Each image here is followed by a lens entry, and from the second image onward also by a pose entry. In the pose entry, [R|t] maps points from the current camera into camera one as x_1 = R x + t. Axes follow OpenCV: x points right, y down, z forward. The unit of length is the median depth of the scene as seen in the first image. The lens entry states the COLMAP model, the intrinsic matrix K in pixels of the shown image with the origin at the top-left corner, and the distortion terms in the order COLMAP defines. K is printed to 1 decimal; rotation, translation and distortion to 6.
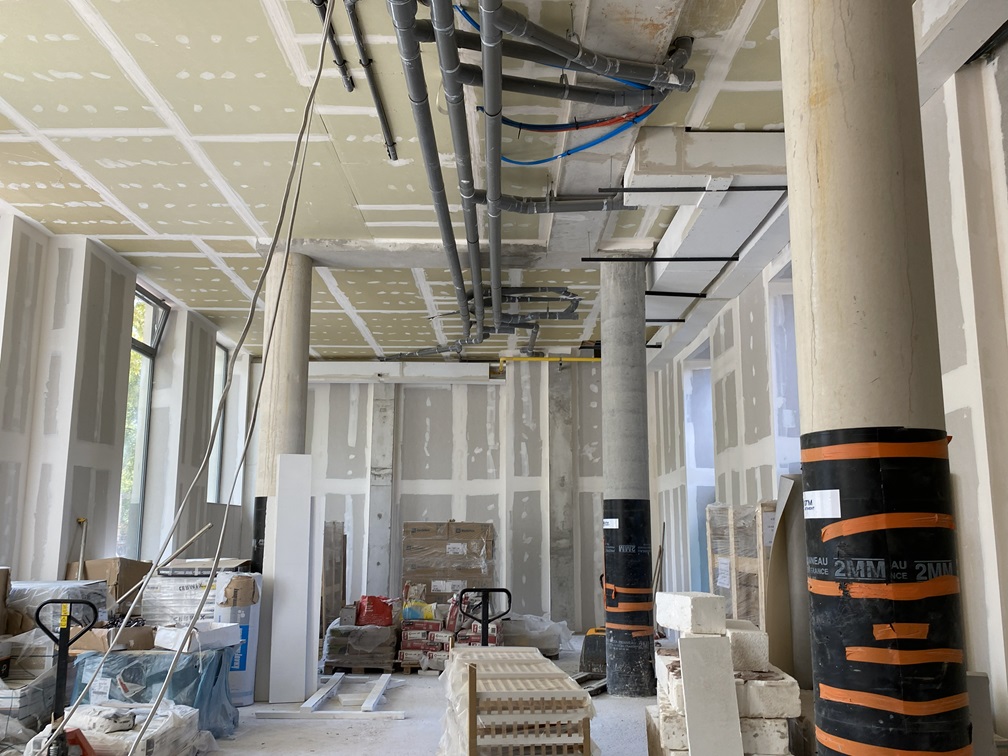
lens RADIAL K [[882.1, 0, 504.0], [0, 882.1, 378.0], [0, 0, 1]] dist [0.130511, -0.382539]
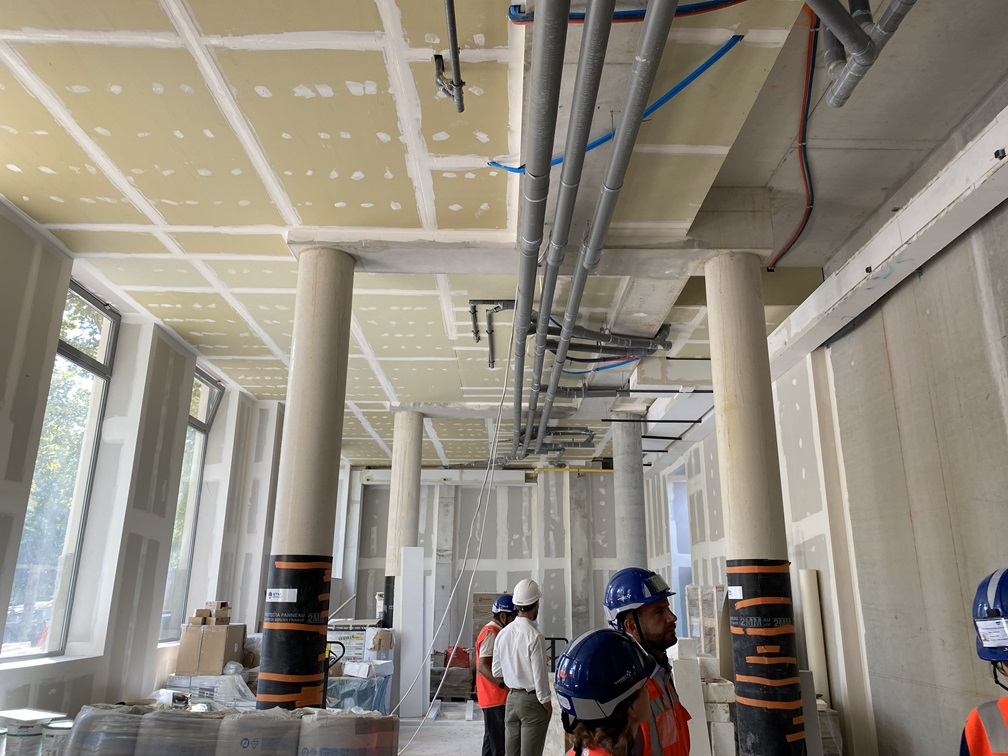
lens RADIAL K [[766.7, 0, 514.4], [0, 766.7, 347.0], [0, 0, 1]] dist [0.101666, -0.331116]
pose [[0.999938, 0.005808, 0.009490, -0.075132], [-0.004419, 0.990097, -0.140312, -0.065747], [-0.010211, 0.140262, 0.990062, -0.339130]]
